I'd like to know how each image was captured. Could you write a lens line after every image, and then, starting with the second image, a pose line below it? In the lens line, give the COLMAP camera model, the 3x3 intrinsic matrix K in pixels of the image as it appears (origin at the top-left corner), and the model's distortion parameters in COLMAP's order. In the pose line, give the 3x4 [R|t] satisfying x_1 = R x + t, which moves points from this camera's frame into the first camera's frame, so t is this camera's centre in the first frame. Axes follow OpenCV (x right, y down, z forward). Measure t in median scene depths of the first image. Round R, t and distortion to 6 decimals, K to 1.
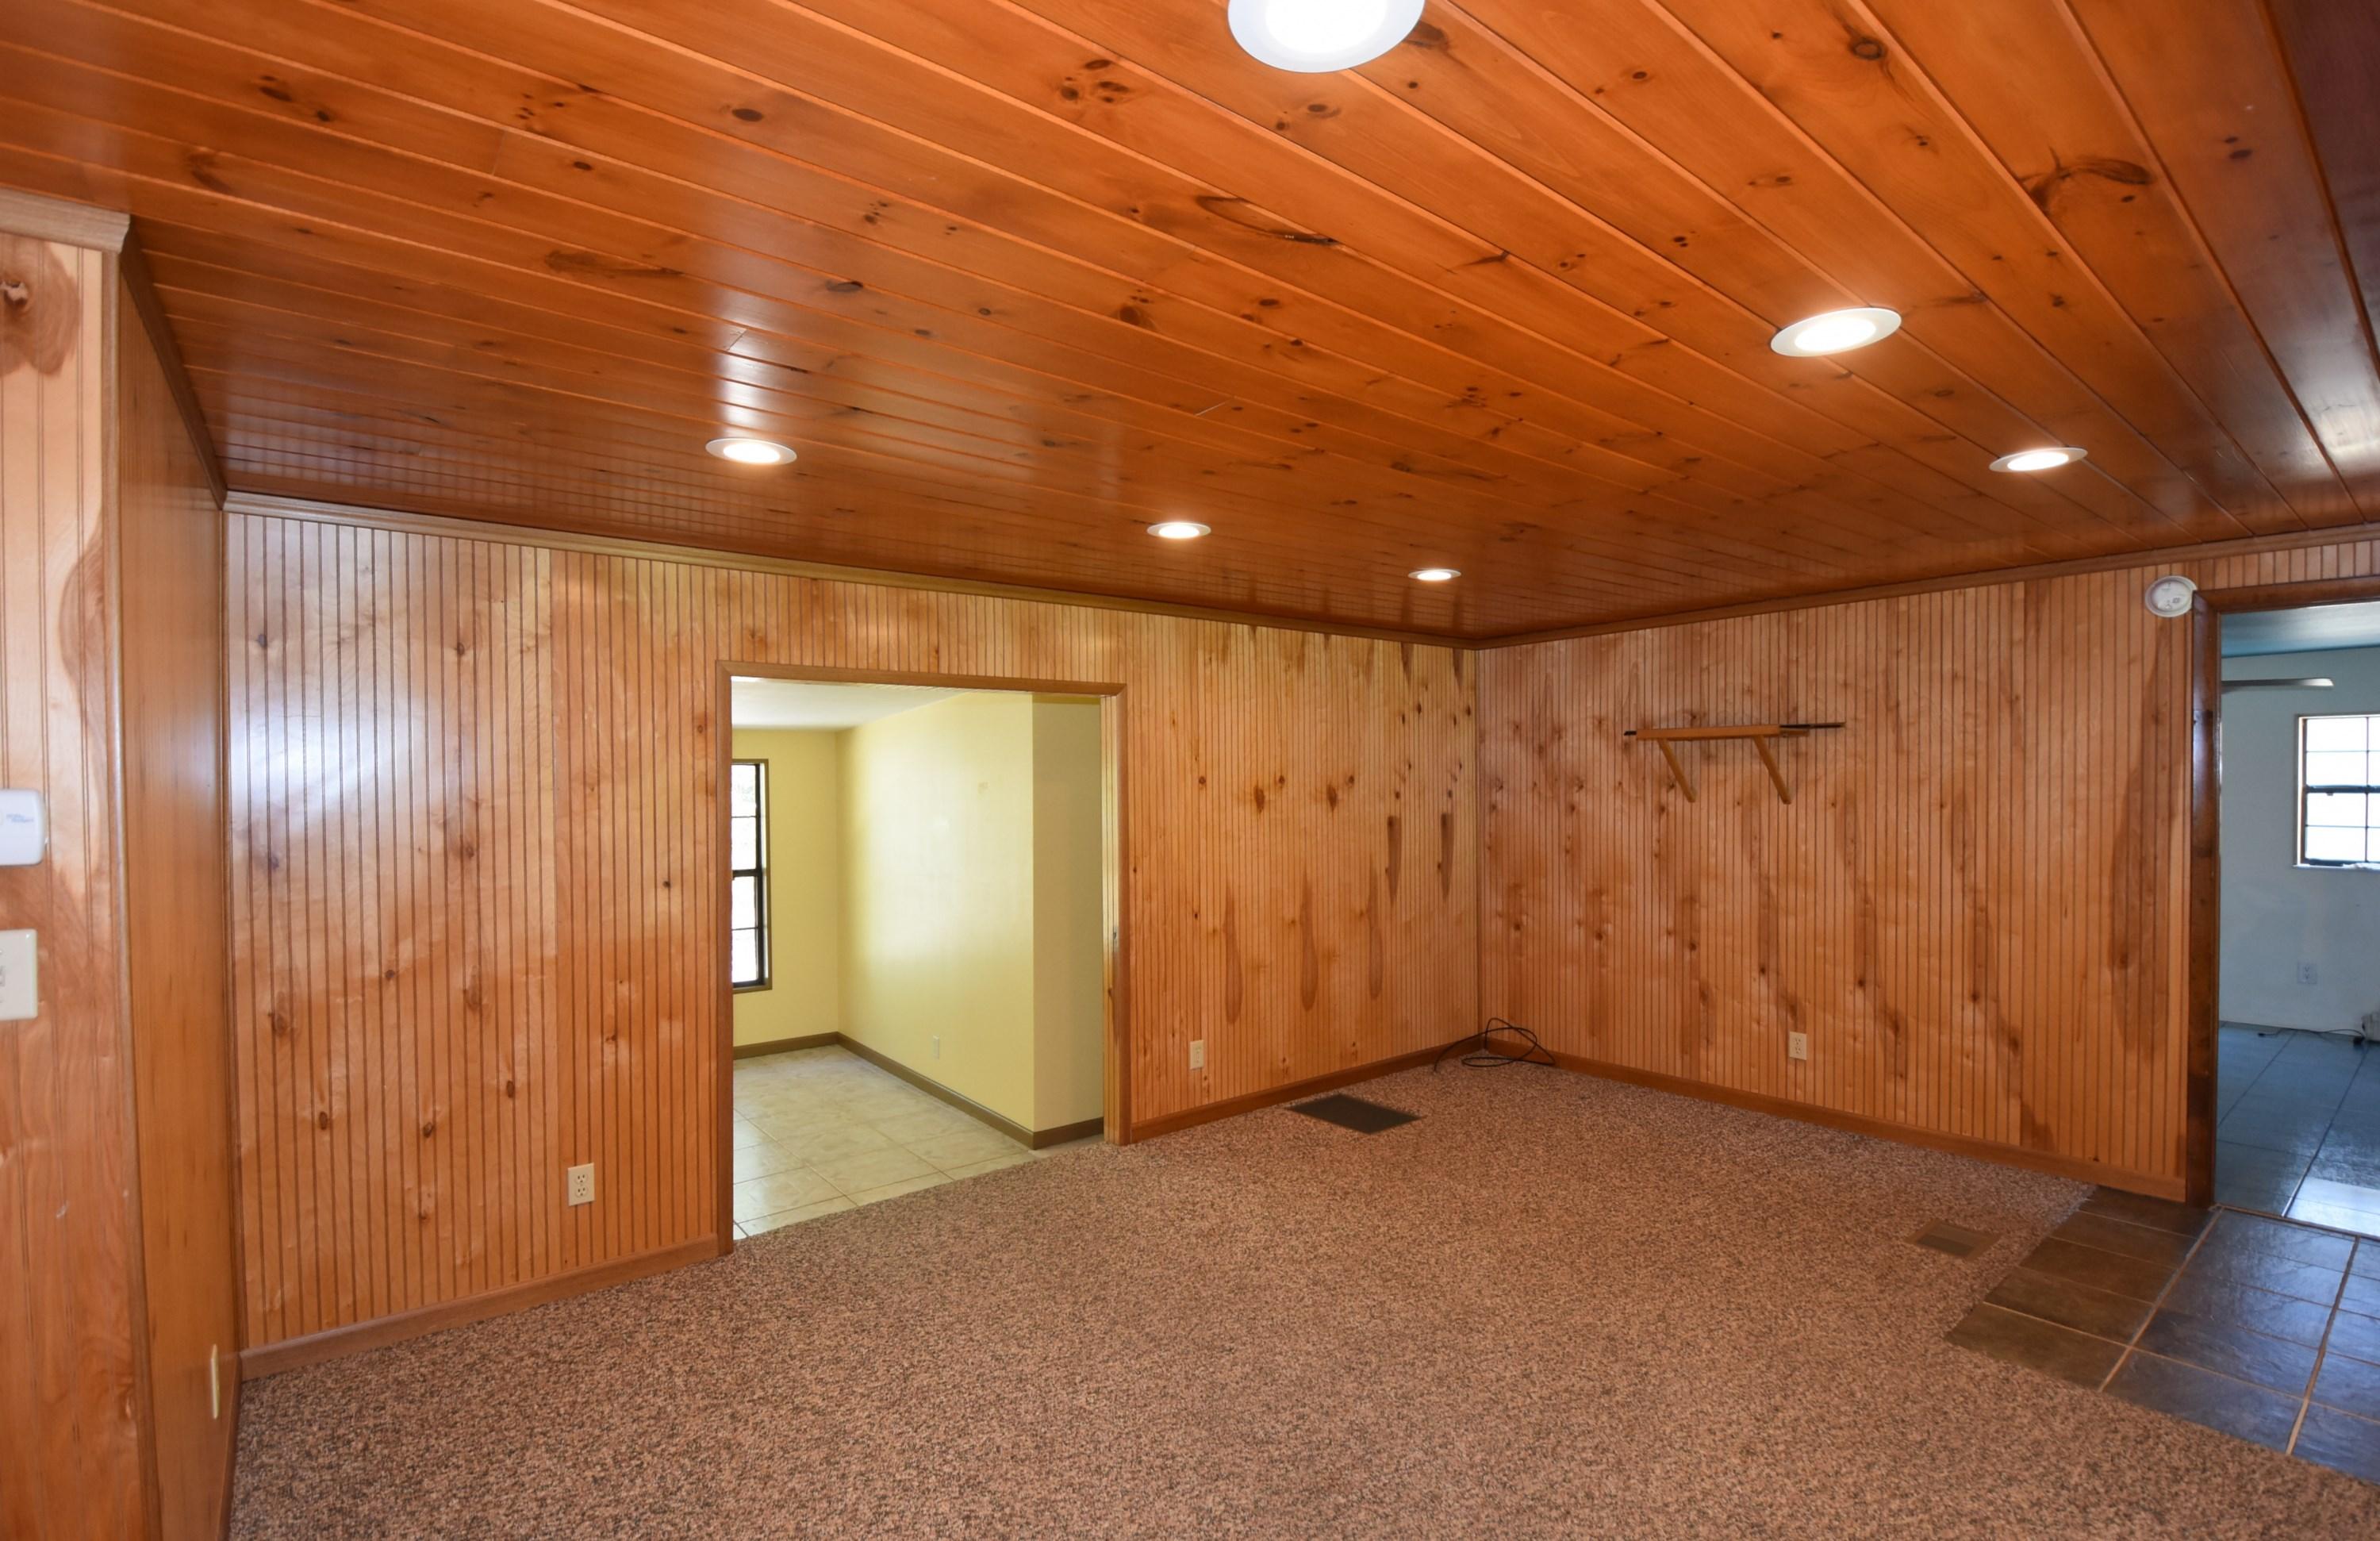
lens RADIAL K [[1090.8, 0, 1186.2], [0, 1090.8, 793.5], [0, 0, 1]] dist [-0.002099, -0.012424]
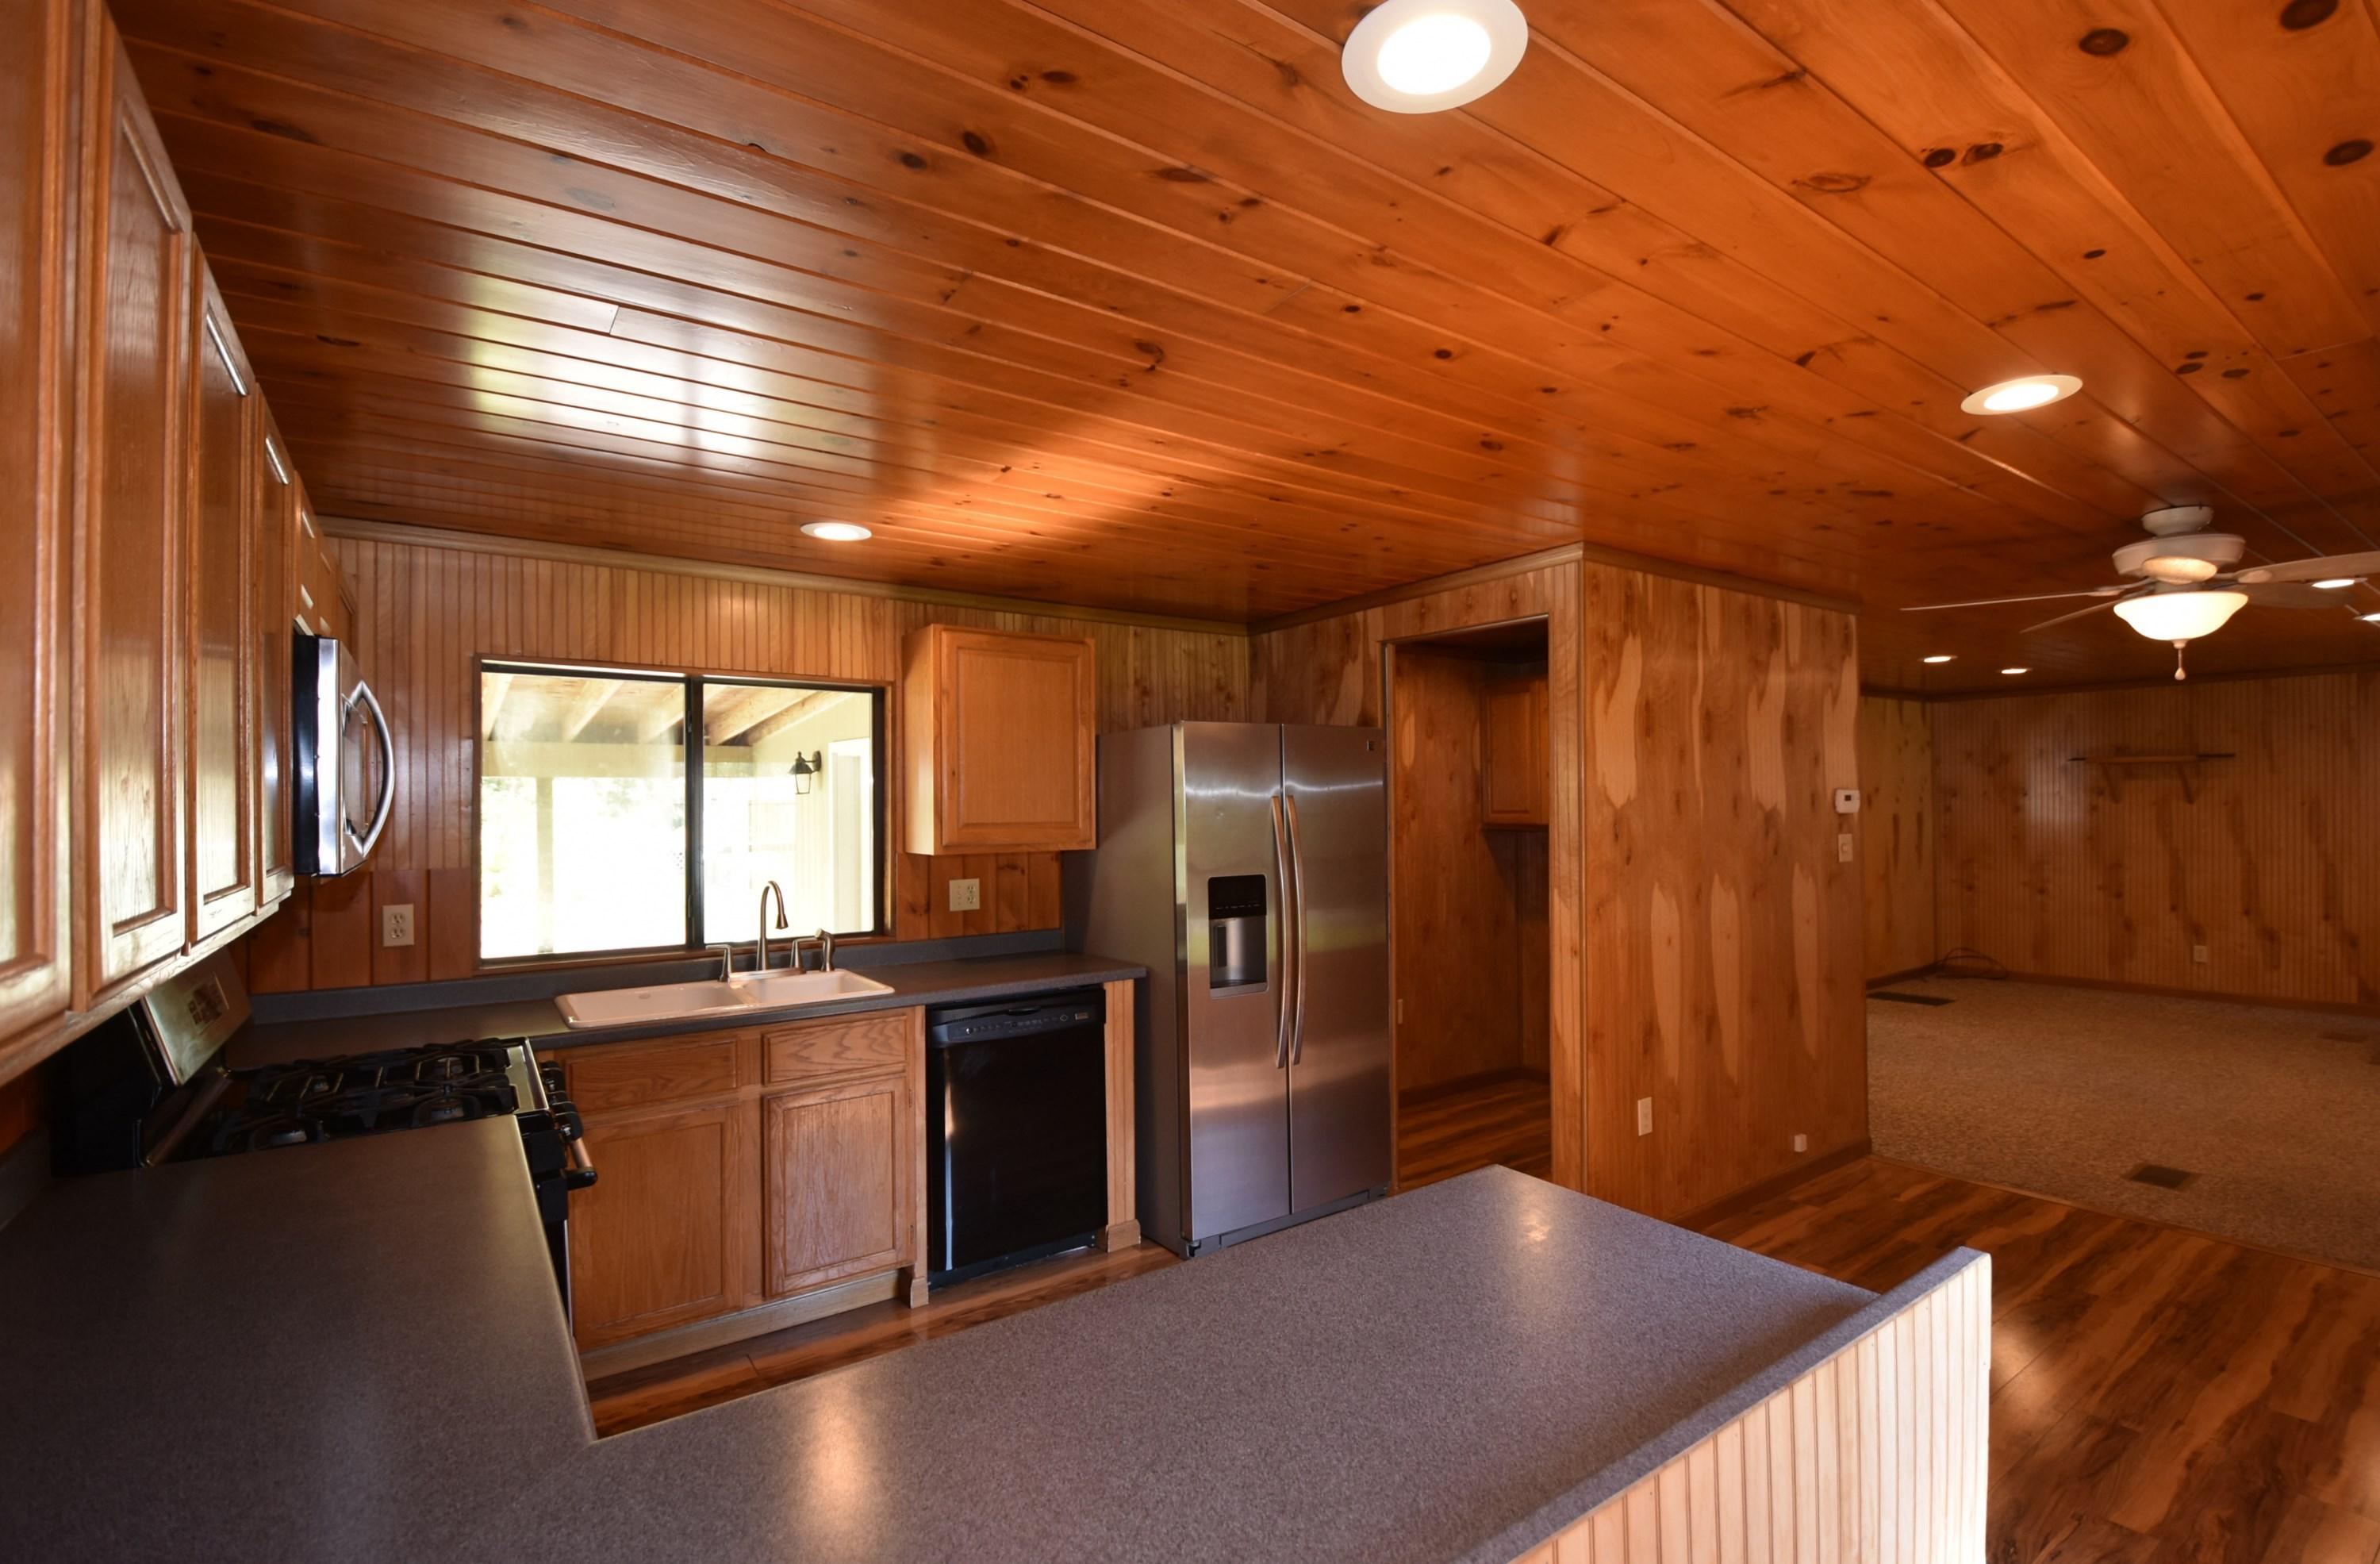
lens RADIAL K [[1069.7, 0, 1195.5], [0, 1069.7, 791.9], [0, 0, 1]] dist [-0.013134, -0.009232]
pose [[0.997705, -0.003010, -0.067641, -4.587323], [0.001904, 0.999863, -0.016416, 0.083567], [0.067681, 0.016250, 0.997575, -3.655543]]
